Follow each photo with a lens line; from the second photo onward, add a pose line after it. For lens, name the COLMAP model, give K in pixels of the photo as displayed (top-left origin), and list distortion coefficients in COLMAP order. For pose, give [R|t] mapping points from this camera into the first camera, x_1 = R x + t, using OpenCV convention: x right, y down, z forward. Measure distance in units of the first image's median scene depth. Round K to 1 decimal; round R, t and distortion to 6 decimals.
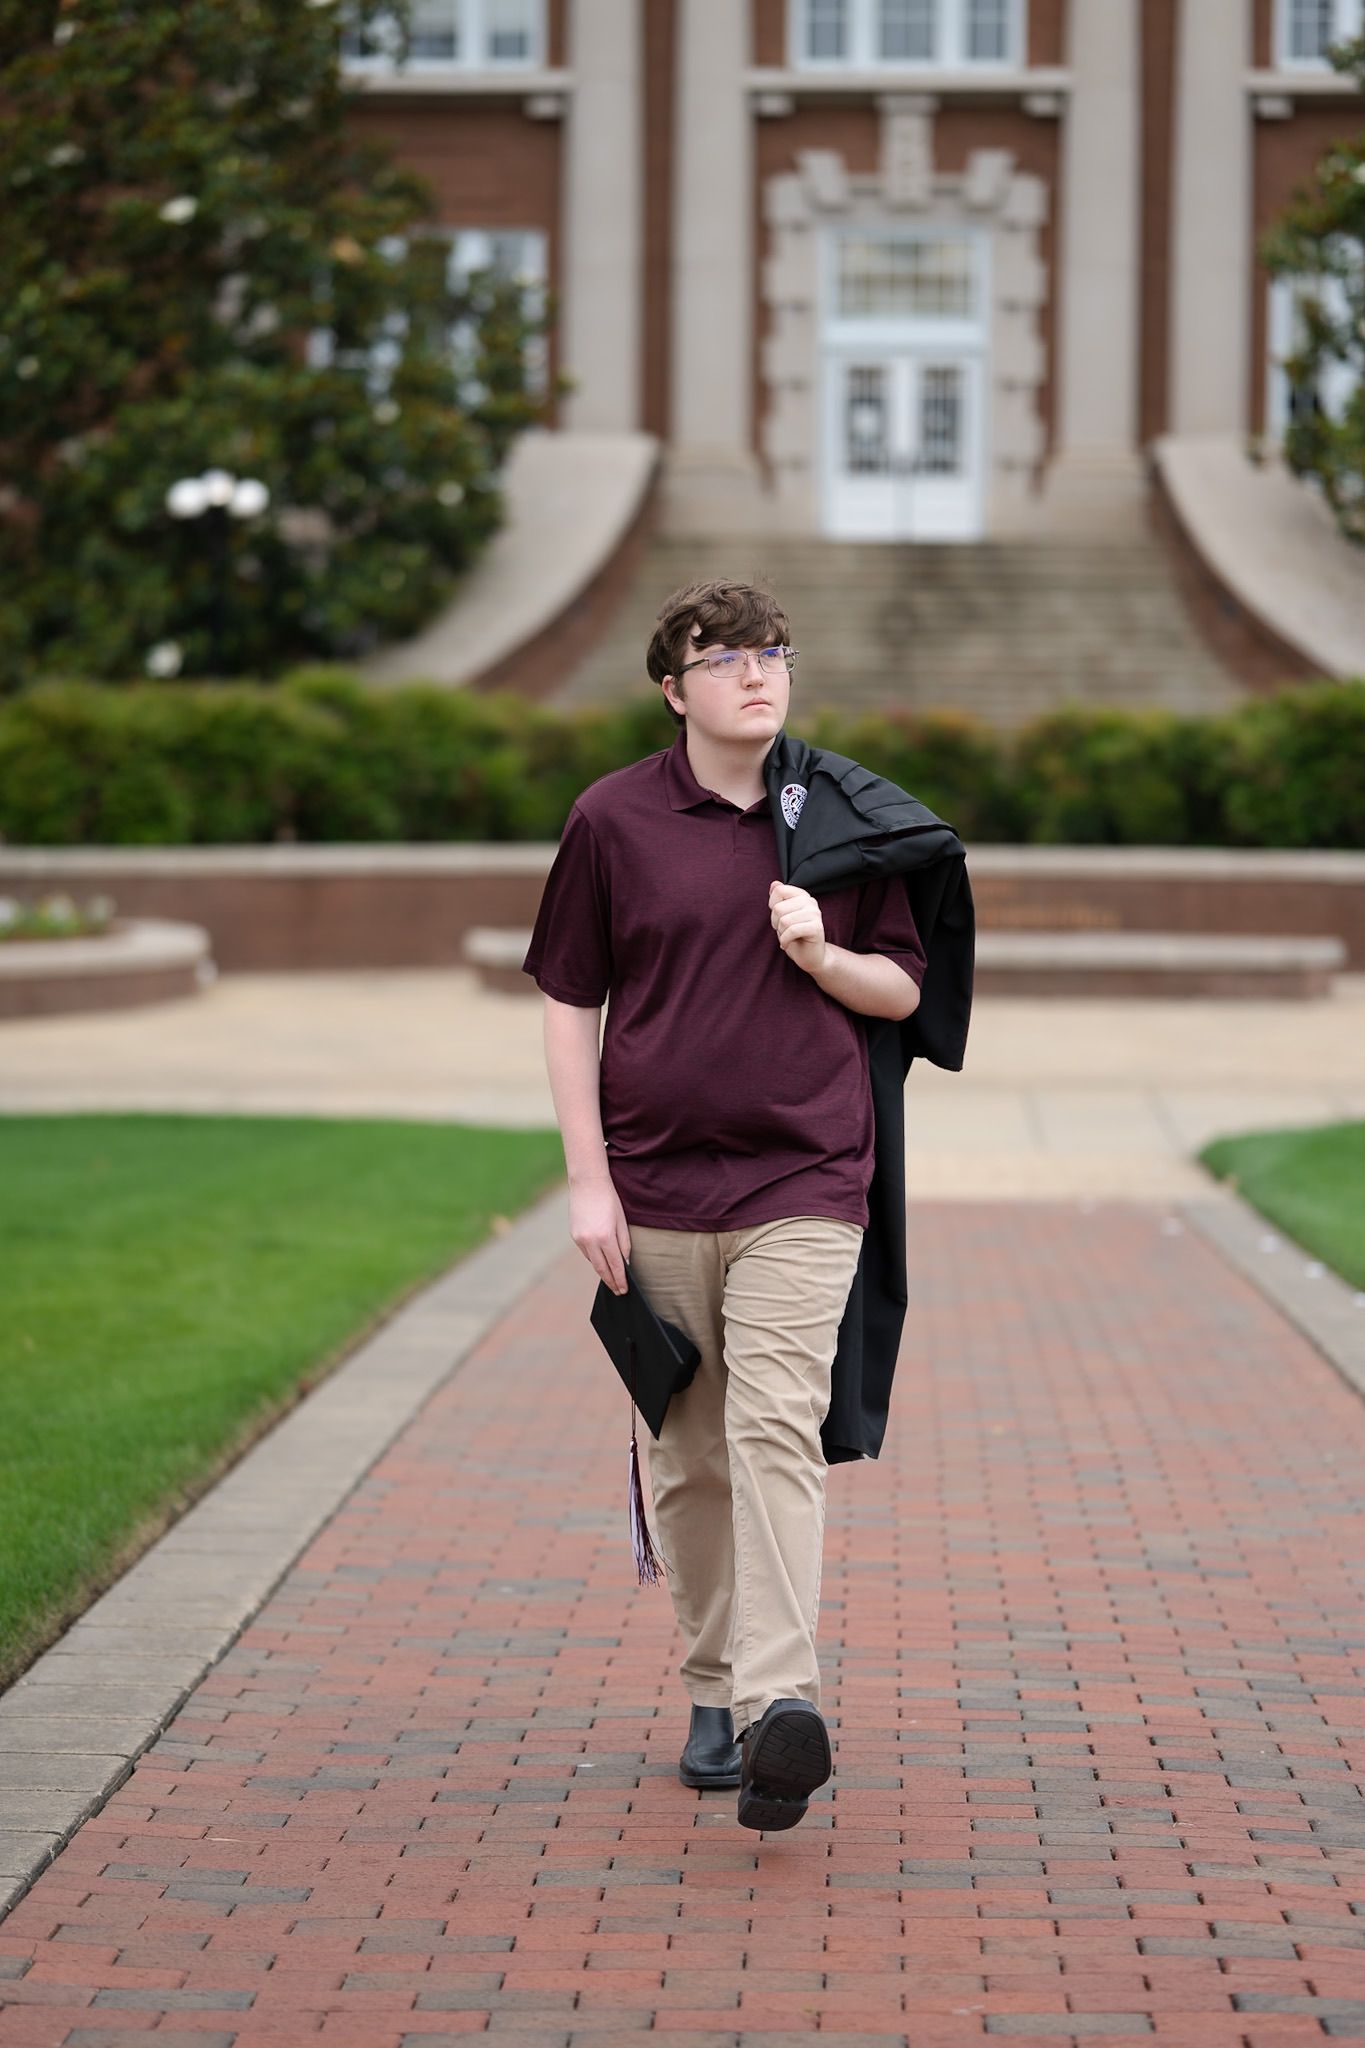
lens RADIAL K [[4987.4, 0, 682.5], [0, 4987.4, 1024.0], [0, 0, 1]] dist [-0.011848, 0.085458]
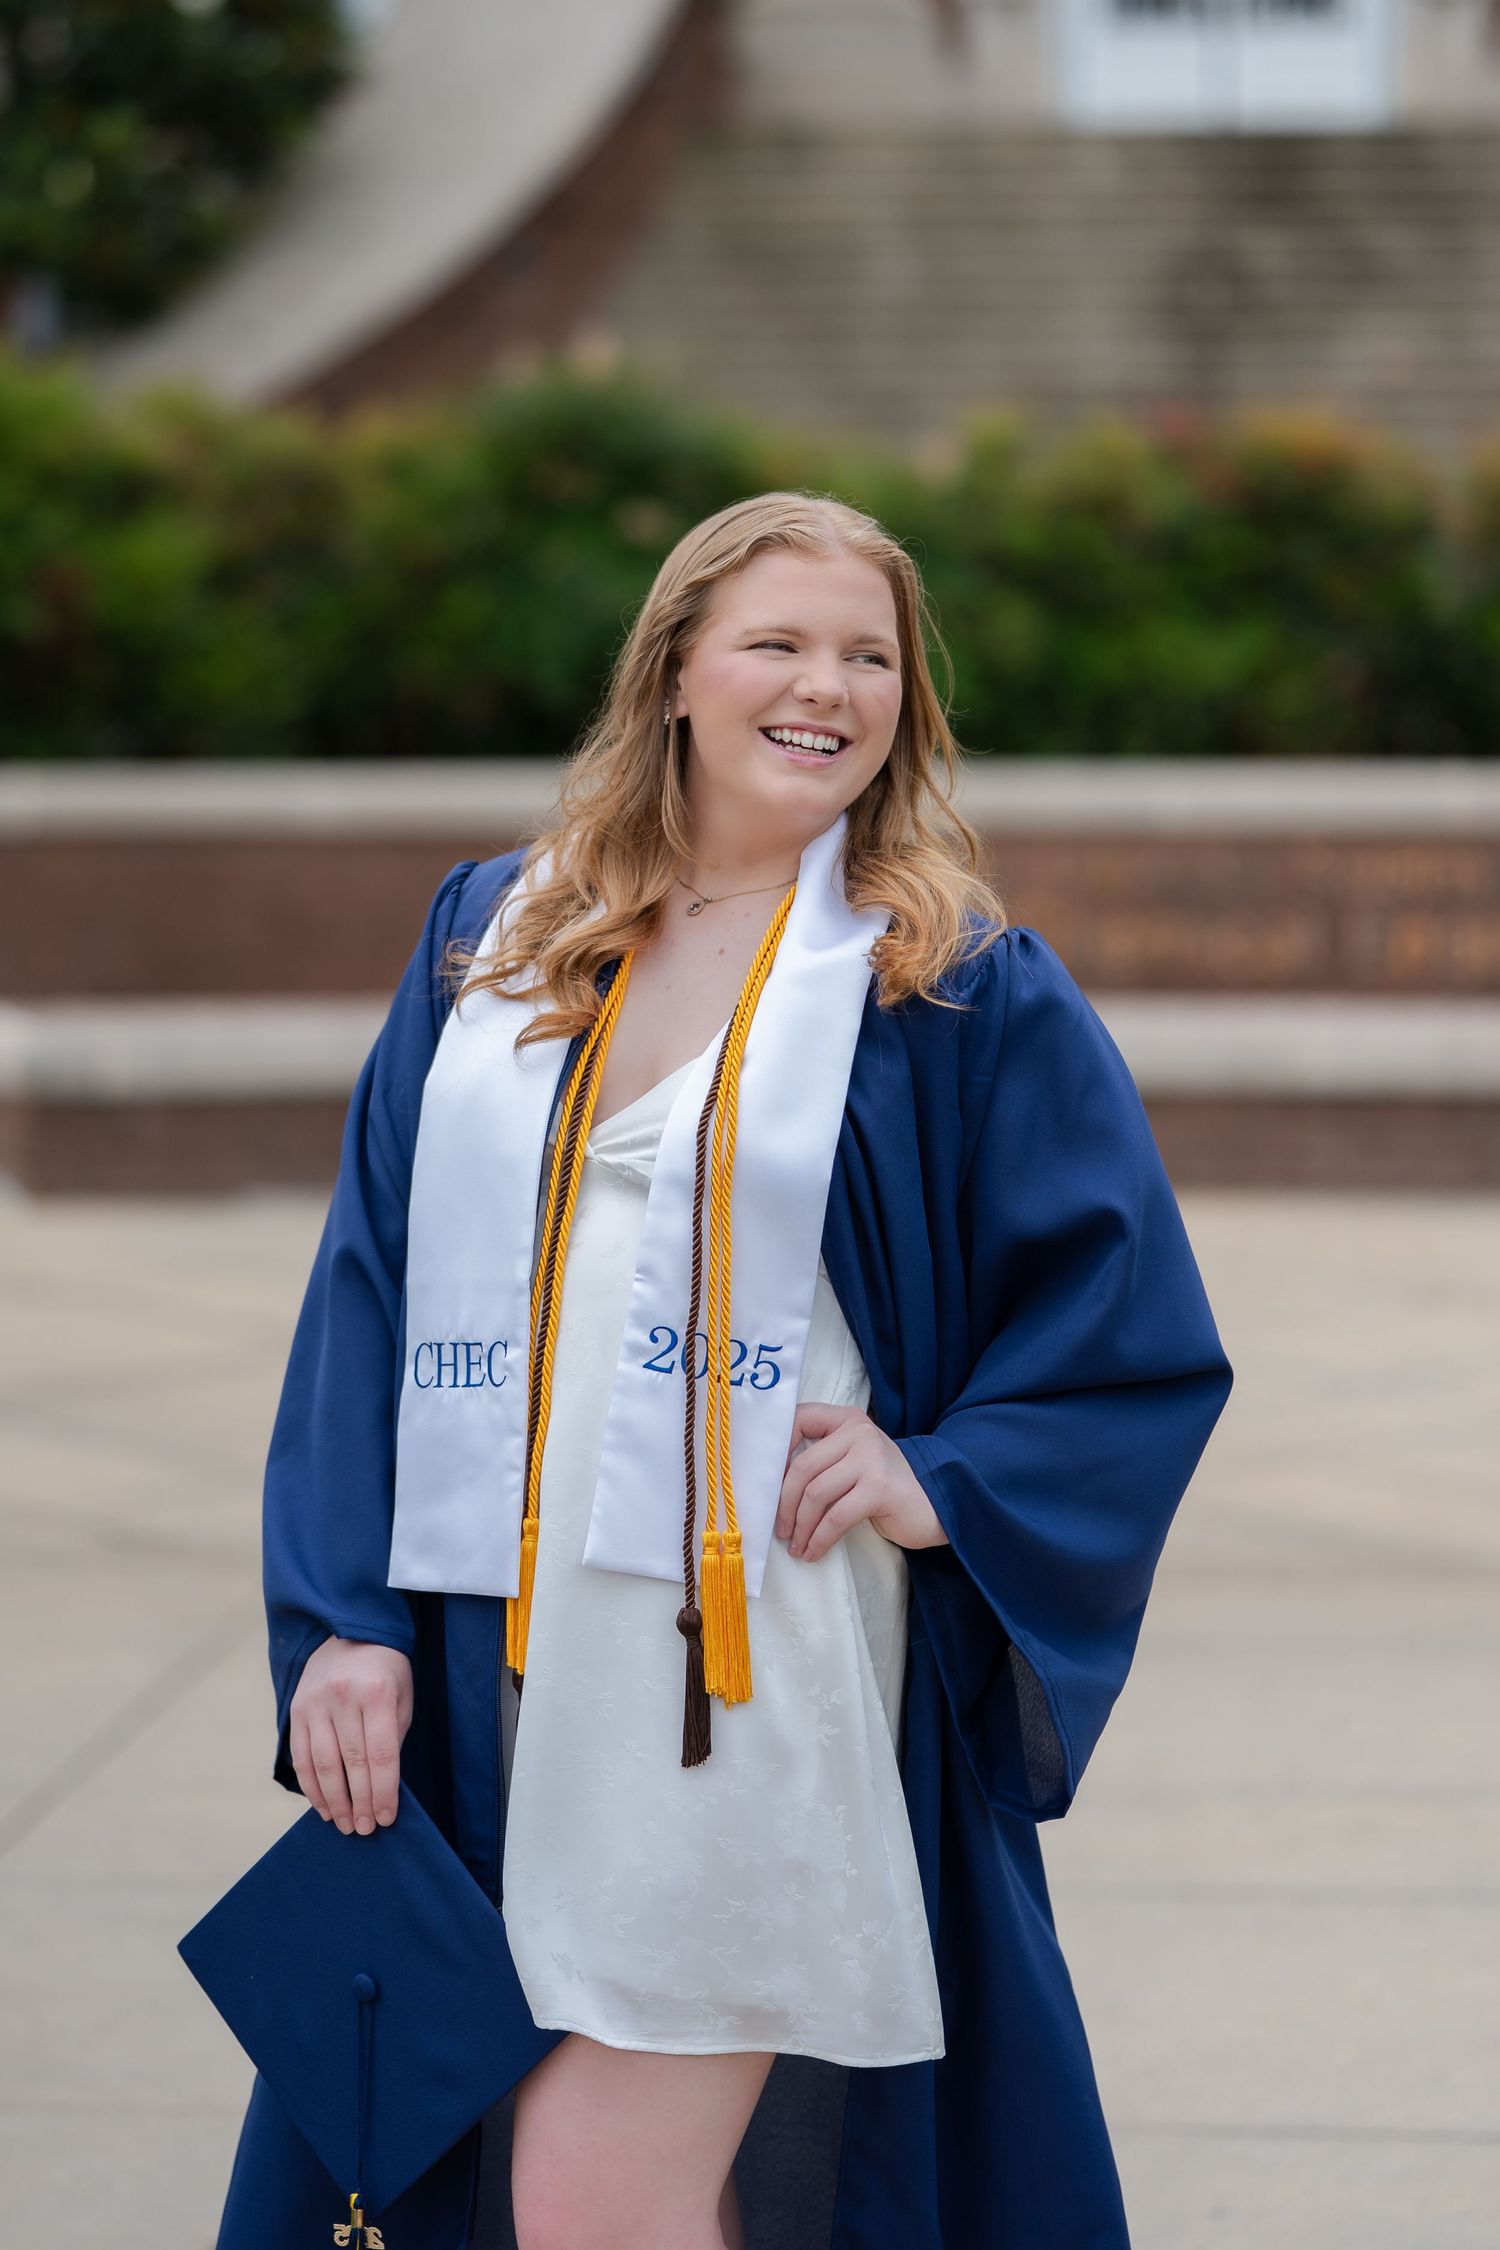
lens RADIAL K [[5479.3, 0, 750.0], [0, 5479.3, 1125.0], [0, 0, 1]] dist [-0.011848, 0.085458]
pose [[0.997249, -0.010961, -0.073309, 0.036885], [0.013240, 0.999442, 0.030672, -0.014910], [0.072932, -0.031559, 0.996837, 0.445862]]
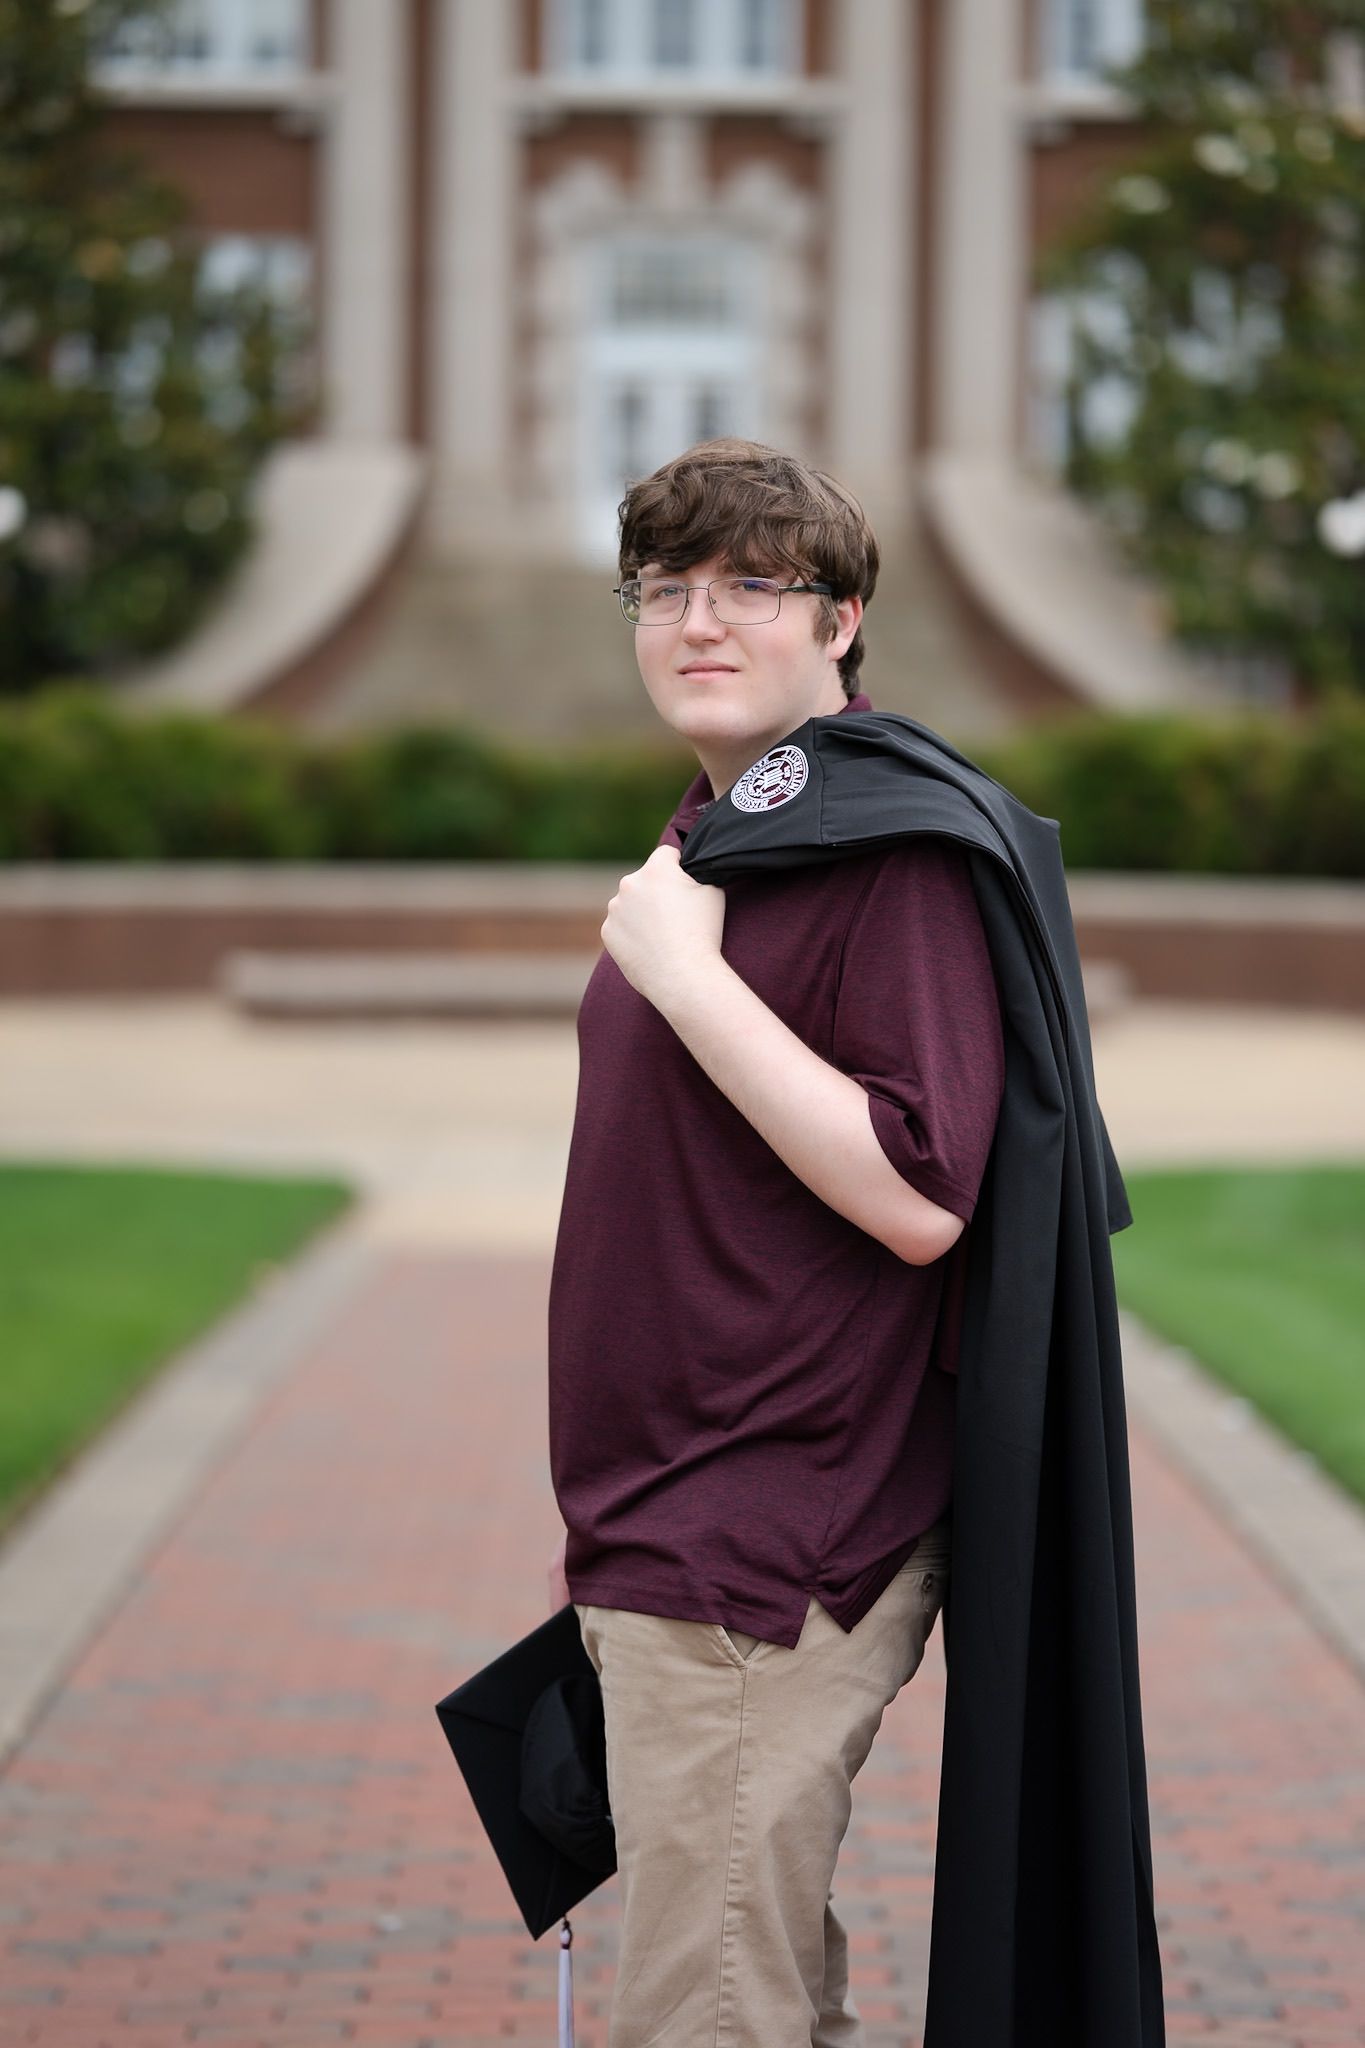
lens RADIAL K [[4987.4, 0, 682.5], [0, 4987.4, 1024.0], [0, 0, 1]] dist [-0.011848, 0.085458]
pose [[0.998633, 0.005714, 0.051949, -0.003304], [-0.005497, 0.999976, -0.004319, -0.002361], [-0.051973, 0.004027, 0.998640, 0.021822]]
